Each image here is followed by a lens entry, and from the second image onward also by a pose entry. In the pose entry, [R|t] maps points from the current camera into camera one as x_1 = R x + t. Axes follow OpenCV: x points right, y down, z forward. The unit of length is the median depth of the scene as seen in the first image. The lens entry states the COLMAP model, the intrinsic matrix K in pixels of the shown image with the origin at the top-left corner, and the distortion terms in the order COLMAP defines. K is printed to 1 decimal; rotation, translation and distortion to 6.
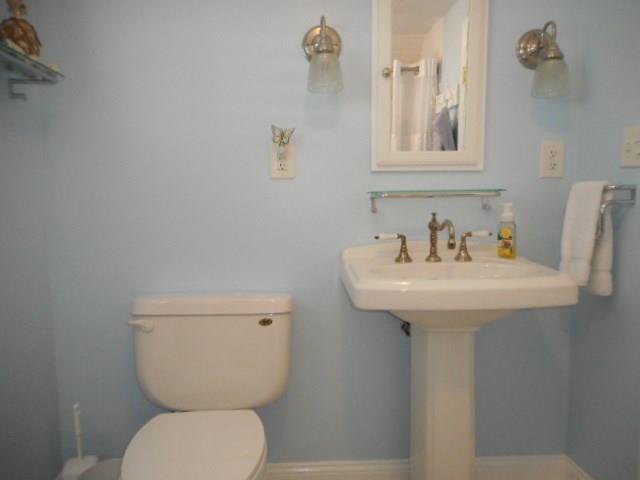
lens RADIAL K [[486.8, 0, 319.6], [0, 486.8, 241.0], [0, 0, 1]] dist [0.000107, 0.004959]
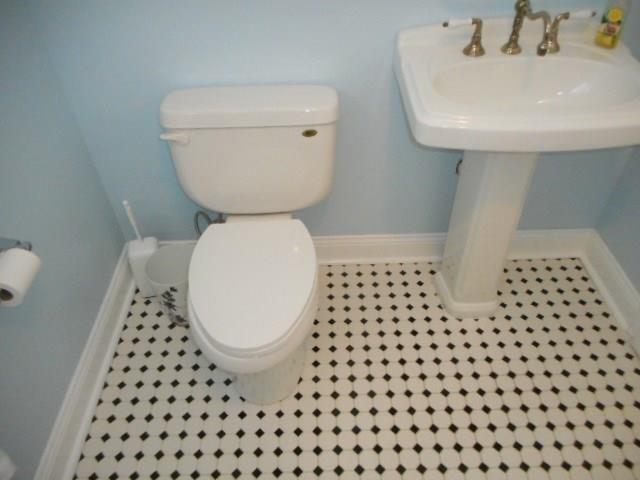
lens RADIAL K [[486.8, 0, 319.6], [0, 486.8, 241.0], [0, 0, 1]] dist [0.000107, 0.004959]
pose [[0.999210, 0.014250, -0.037085, -0.051205], [0.011463, 0.790363, 0.612532, -0.213694], [0.038039, -0.612474, 0.789575, 0.154843]]
